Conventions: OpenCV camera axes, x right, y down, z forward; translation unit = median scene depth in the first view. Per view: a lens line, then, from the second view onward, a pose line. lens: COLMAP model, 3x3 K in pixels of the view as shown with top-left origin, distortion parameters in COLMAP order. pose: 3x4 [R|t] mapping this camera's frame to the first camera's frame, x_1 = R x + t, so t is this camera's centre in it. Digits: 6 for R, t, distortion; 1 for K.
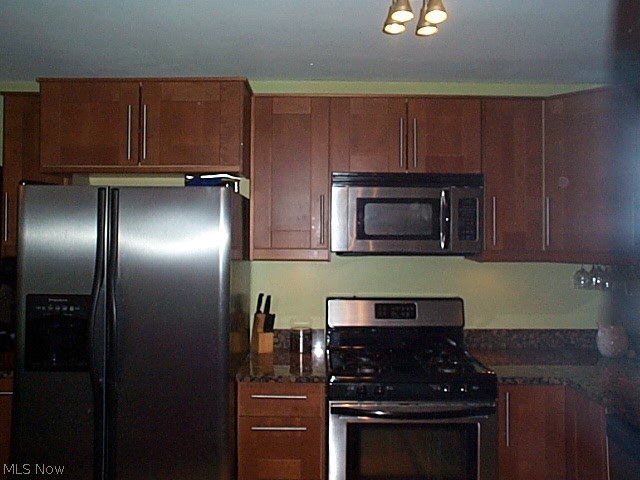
lens RADIAL K [[553.3, 0, 320.0], [0, 553.3, 240.0], [0, 0, 1]] dist [-0.158088, 0.214932]
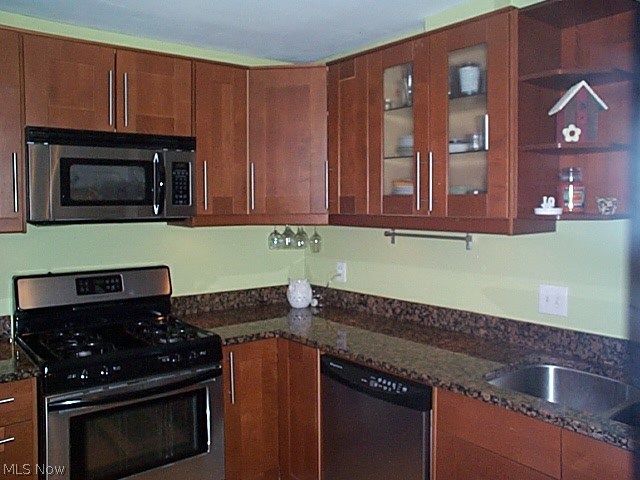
lens RADIAL K [[553.3, 0, 320.0], [0, 553.3, 240.0], [0, 0, 1]] dist [-0.158088, 0.214932]
pose [[0.768709, -0.049414, 0.637687, -0.161548], [0.015725, 0.998170, 0.058391, 0.009207], [-0.639405, -0.034858, 0.768079, 0.089946]]
